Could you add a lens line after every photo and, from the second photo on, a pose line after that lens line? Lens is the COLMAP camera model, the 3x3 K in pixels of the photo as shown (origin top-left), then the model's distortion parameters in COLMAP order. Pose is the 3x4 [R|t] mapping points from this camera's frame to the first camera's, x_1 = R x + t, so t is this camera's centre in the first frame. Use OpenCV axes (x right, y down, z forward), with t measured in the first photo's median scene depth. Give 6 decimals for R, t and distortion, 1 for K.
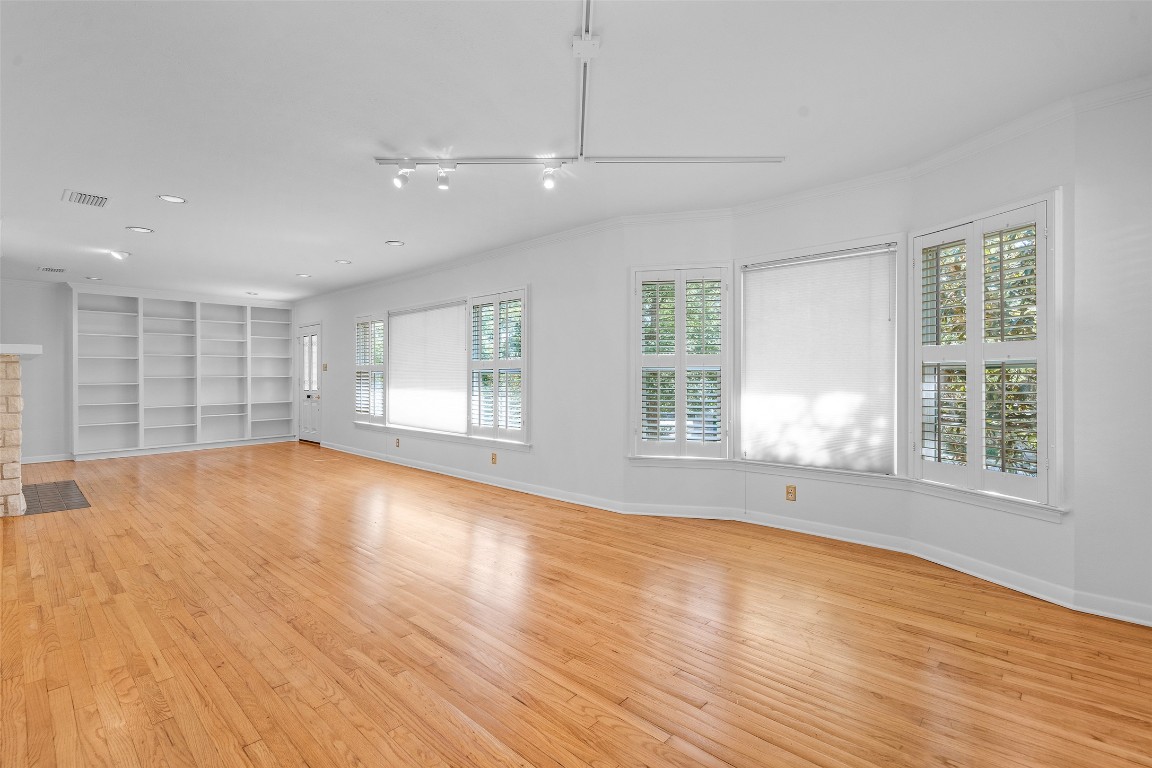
lens RADIAL K [[522.6, 0, 574.3], [0, 522.6, 384.8], [0, 0, 1]] dist [-0.002155, 0.000765]
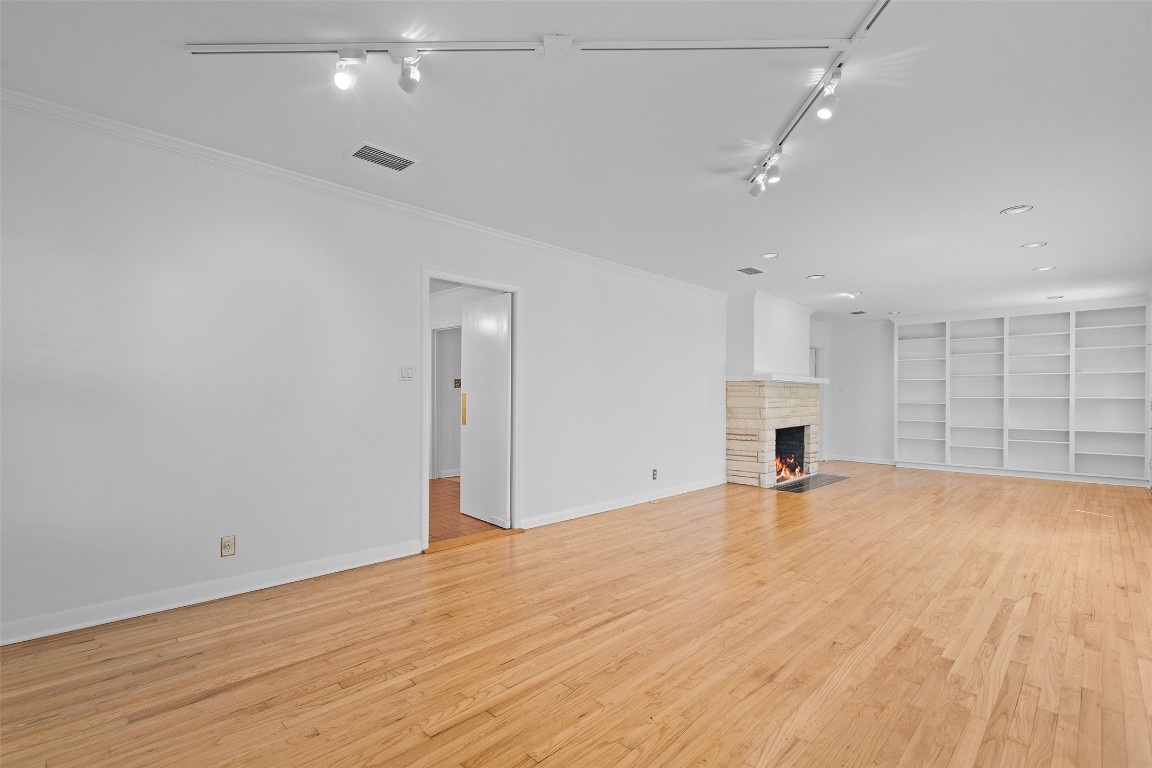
lens RADIAL K [[529.5, 0, 576.7], [0, 529.5, 409.7], [0, 0, 1]] dist [-0.000465, 0.000031]
pose [[-0.032413, 0.031247, -0.998986, 0.287391], [-0.022815, 0.999228, 0.031994, -0.006678], [0.999214, 0.023829, -0.031675, 0.308884]]
